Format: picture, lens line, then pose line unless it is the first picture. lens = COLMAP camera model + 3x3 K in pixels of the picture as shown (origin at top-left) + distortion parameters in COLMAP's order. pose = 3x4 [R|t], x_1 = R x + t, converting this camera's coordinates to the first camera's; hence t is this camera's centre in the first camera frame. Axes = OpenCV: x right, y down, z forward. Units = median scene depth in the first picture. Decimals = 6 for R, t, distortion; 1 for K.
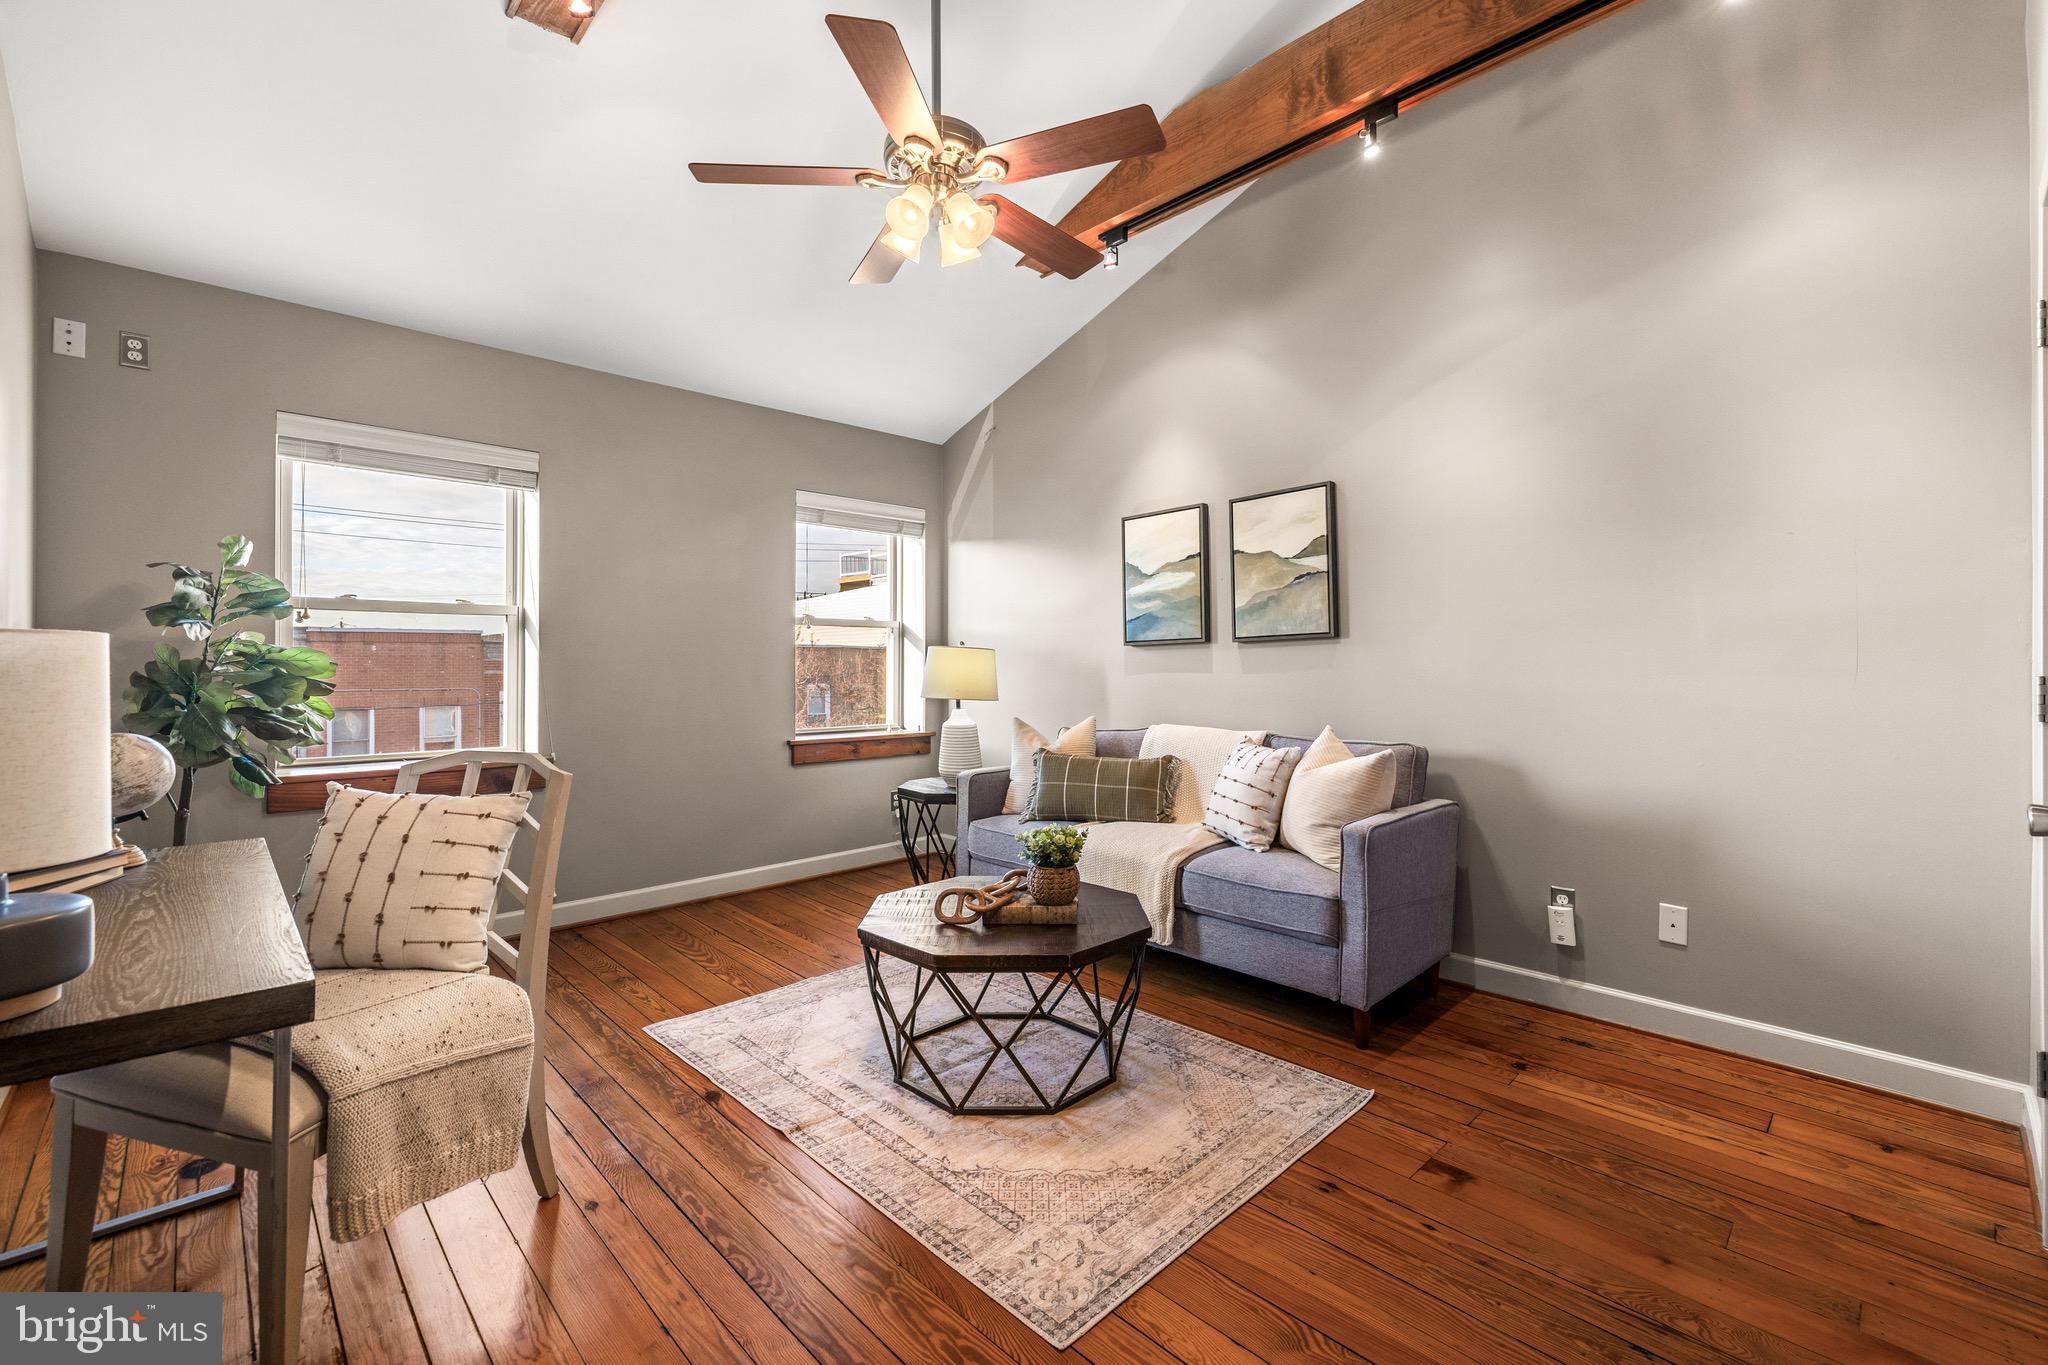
lens RADIAL K [[871.2, 0, 1031.5], [0, 871.2, 658.8], [0, 0, 1]] dist [-0.001870, 0.000788]
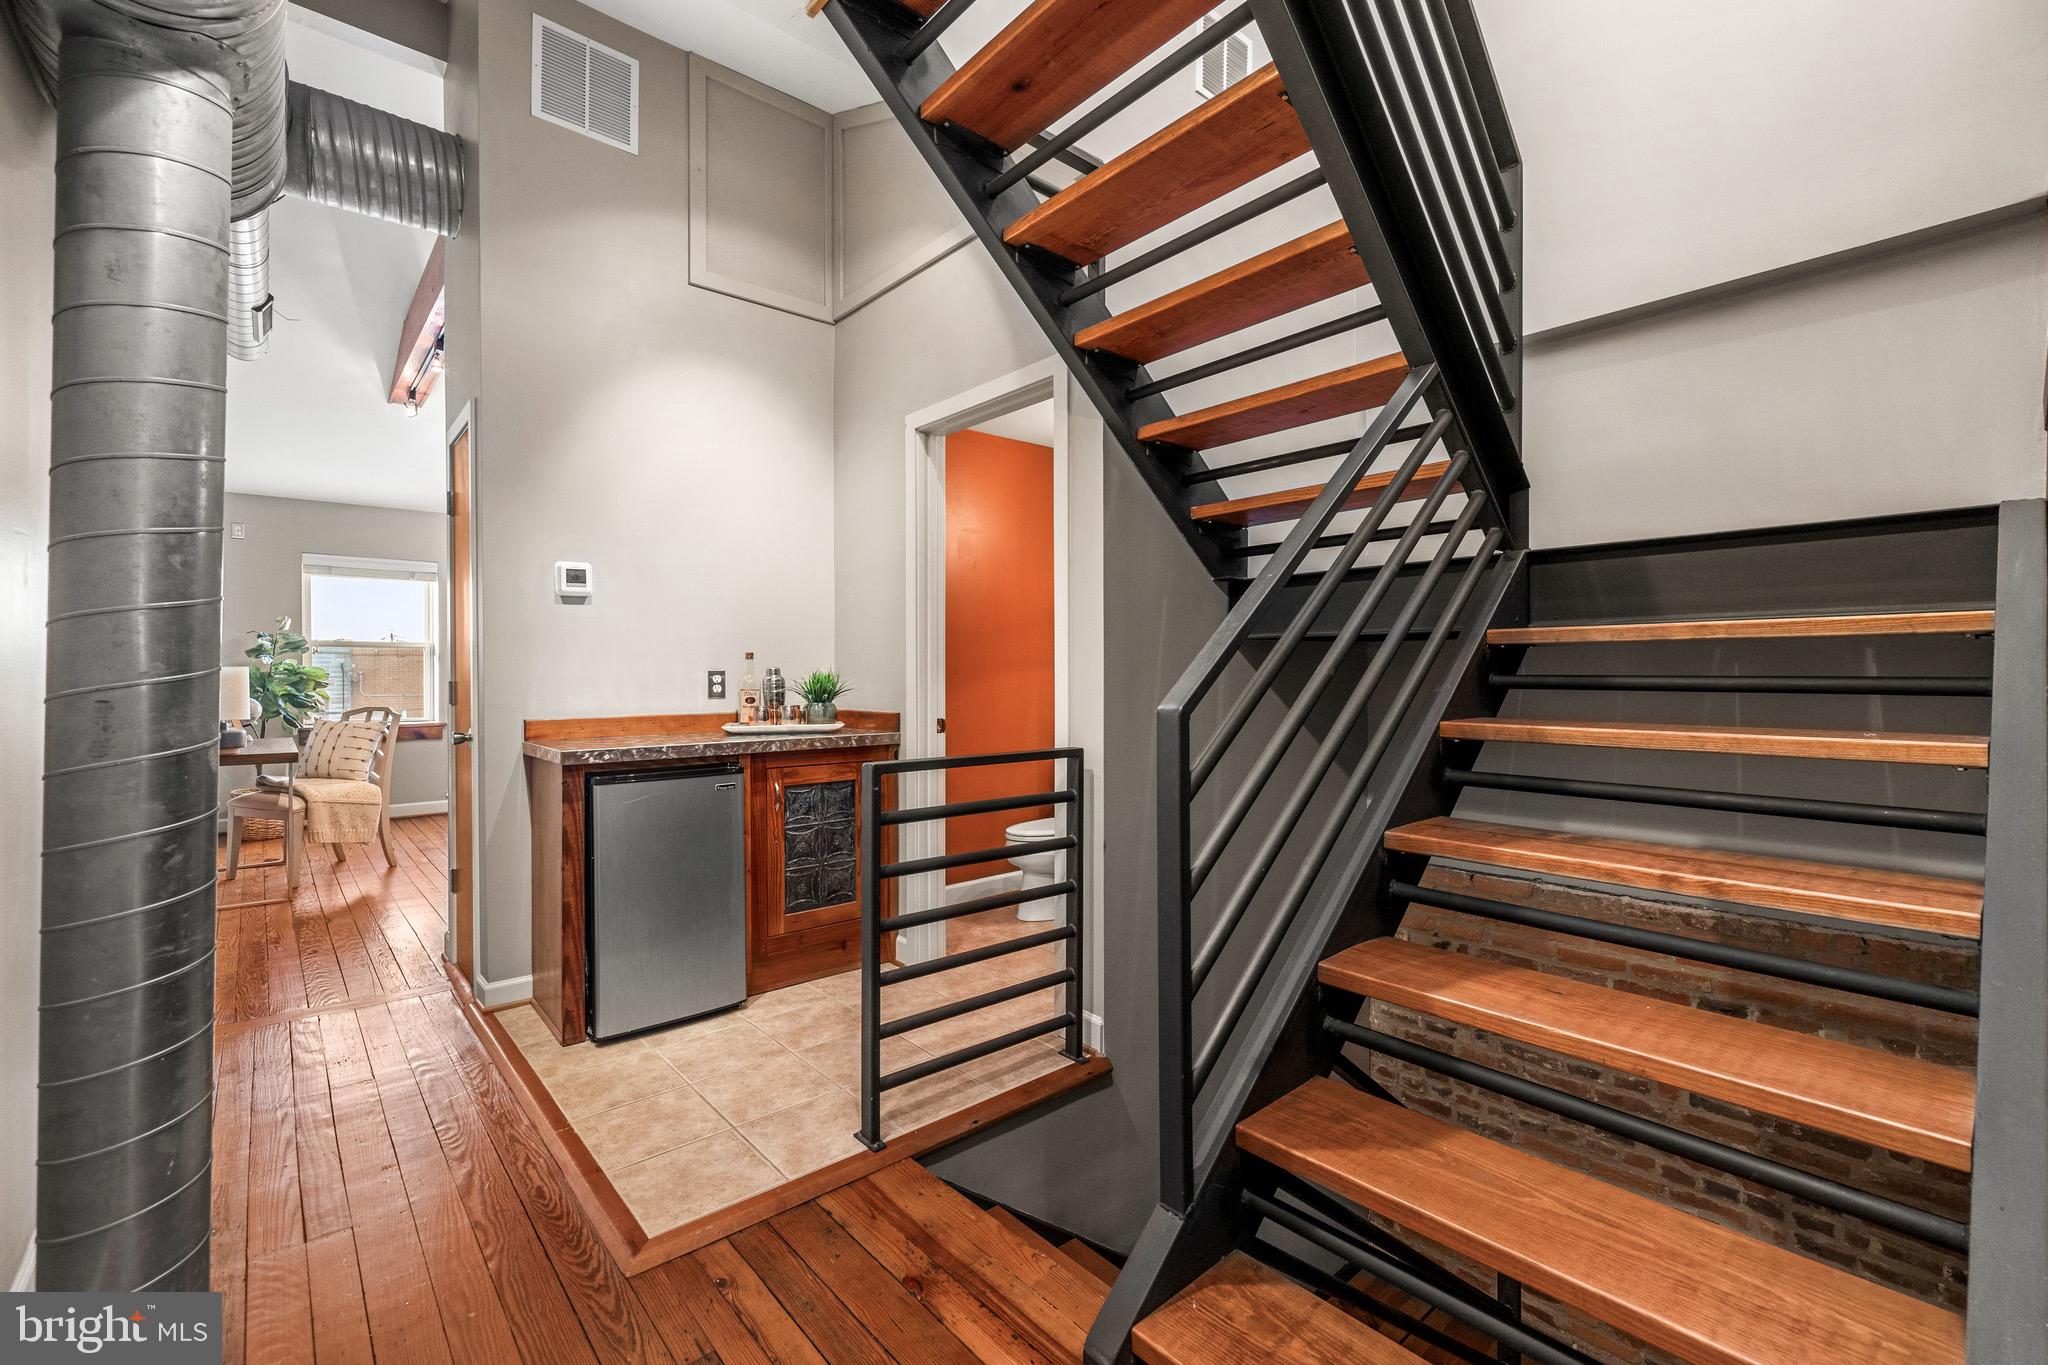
lens RADIAL K [[871.2, 0, 1029.9], [0, 871.2, 679.1], [0, 0, 1]] dist [-0.001870, 0.000788]
pose [[0.999063, -0.002977, -0.043185, 1.238462], [0.003517, 0.999917, 0.012430, -0.002637], [0.043145, -0.012570, 0.998990, -1.300309]]
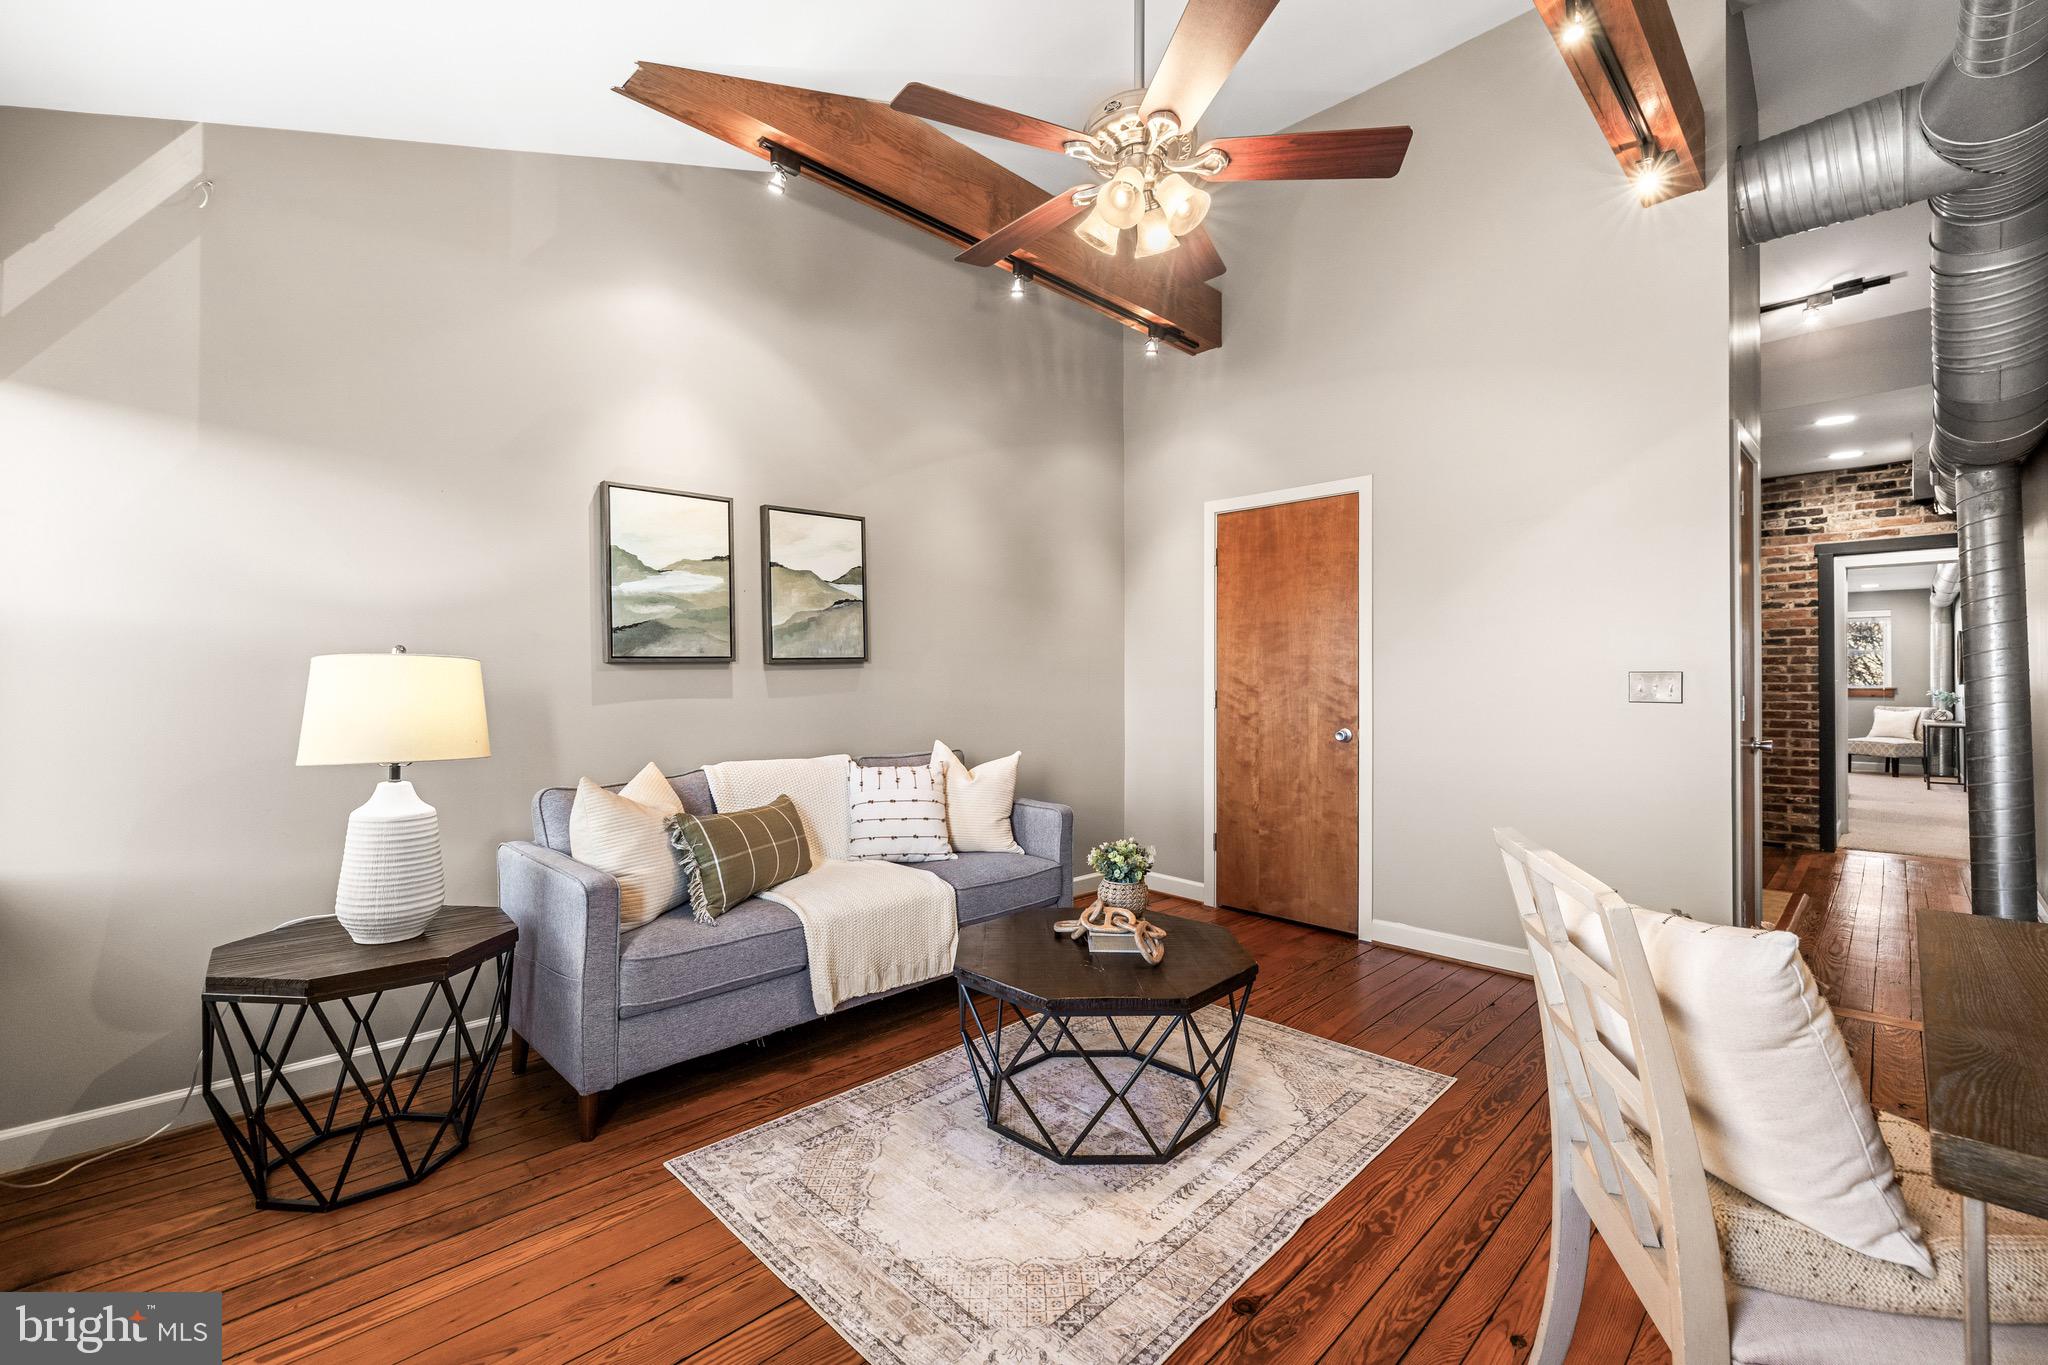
lens RADIAL K [[871.2, 0, 1018.7], [0, 871.2, 677.8], [0, 0, 1]] dist [-0.001870, 0.000788]
pose [[-0.015399, 0.005153, 0.999868, -0.623092], [-0.005365, 0.999972, -0.005236, -0.000814], [-0.999867, -0.005445, -0.015371, 0.697232]]
